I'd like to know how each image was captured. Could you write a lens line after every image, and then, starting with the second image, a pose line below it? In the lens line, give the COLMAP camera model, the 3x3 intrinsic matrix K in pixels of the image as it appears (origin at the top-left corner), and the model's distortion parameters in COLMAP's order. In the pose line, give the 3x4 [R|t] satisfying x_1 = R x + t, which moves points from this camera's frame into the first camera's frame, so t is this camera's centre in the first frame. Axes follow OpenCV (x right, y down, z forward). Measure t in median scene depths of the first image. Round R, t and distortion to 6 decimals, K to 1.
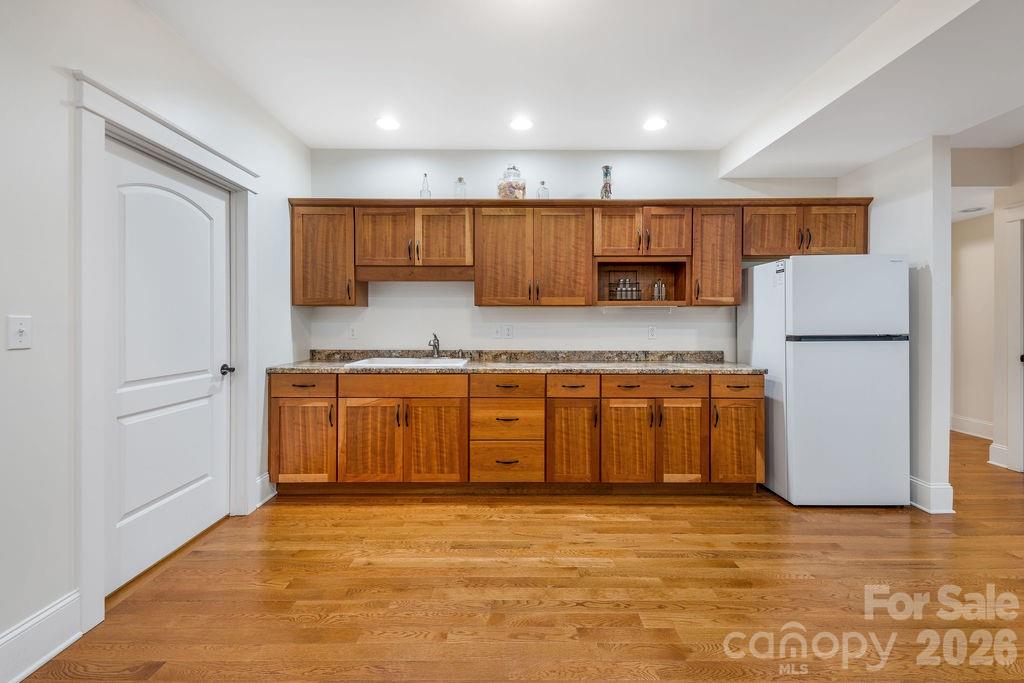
lens RADIAL K [[427.2, 0, 516.9], [0, 427.2, 328.9], [0, 0, 1]] dist [0.015566, -0.000384]
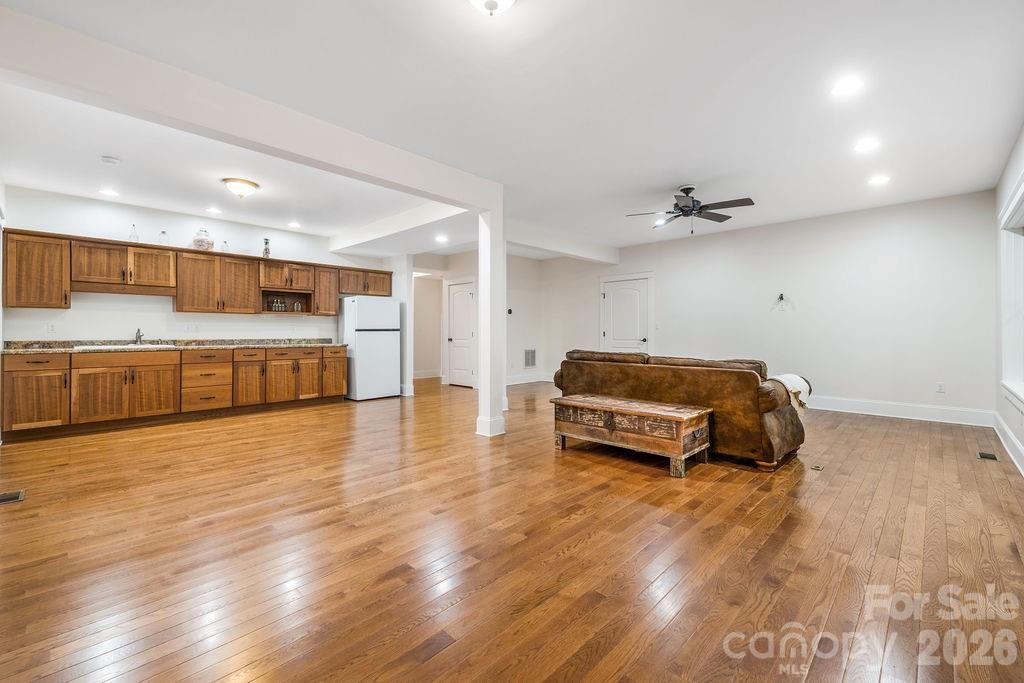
lens RADIAL K [[427.2, 0, 516.9], [0, 427.2, 328.9], [0, 0, 1]] dist [0.015566, -0.000384]
pose [[0.697614, 0.004510, 0.716460, -0.388282], [0.008825, 0.999850, -0.014887, 0.051263], [-0.716420, 0.016708, 0.697469, -1.134167]]
